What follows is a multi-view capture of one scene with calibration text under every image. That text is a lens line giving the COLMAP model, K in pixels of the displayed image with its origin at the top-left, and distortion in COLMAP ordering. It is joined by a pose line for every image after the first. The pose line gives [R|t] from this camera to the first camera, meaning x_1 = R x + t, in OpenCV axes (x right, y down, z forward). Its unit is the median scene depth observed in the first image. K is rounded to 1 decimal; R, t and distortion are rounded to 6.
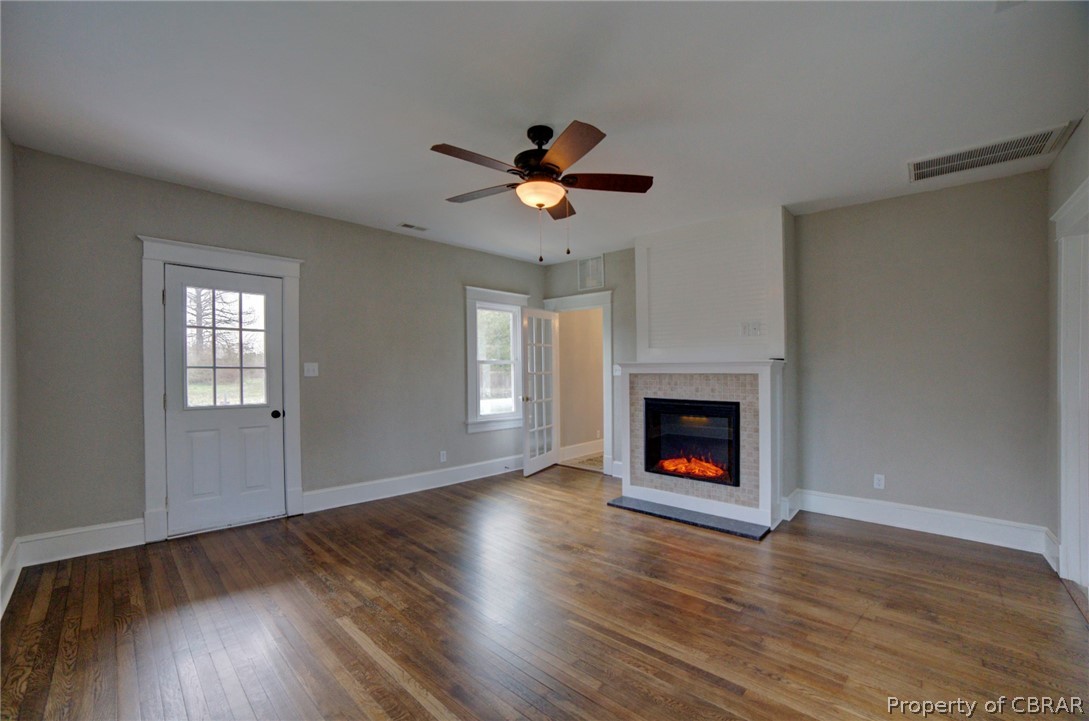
lens RADIAL K [[440.5, 0, 540.9], [0, 440.5, 366.9], [0, 0, 1]] dist [-0.076442, 0.000029]
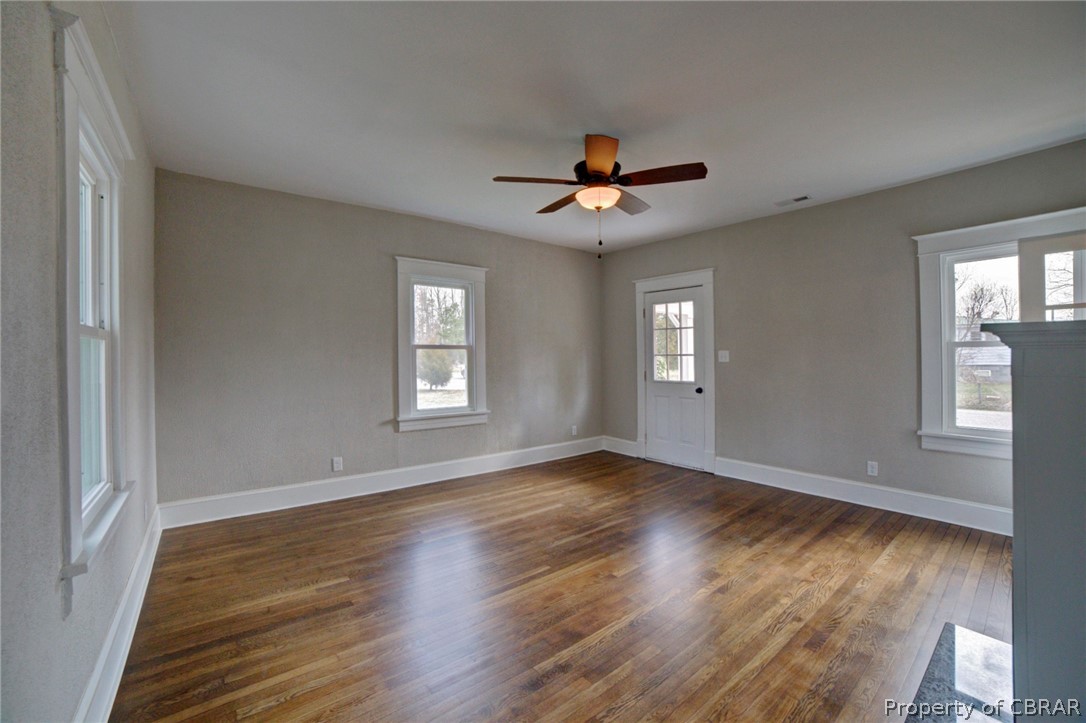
lens RADIAL K [[439.5, 0, 543.0], [0, 439.5, 361.5], [0, 0, 1]] dist [-0.083801, 0.000211]
pose [[-0.121612, 0.014375, -0.992474, 0.875924], [0.012940, 0.999833, 0.012896, -0.002487], [0.992493, -0.011274, -0.121777, 0.790331]]
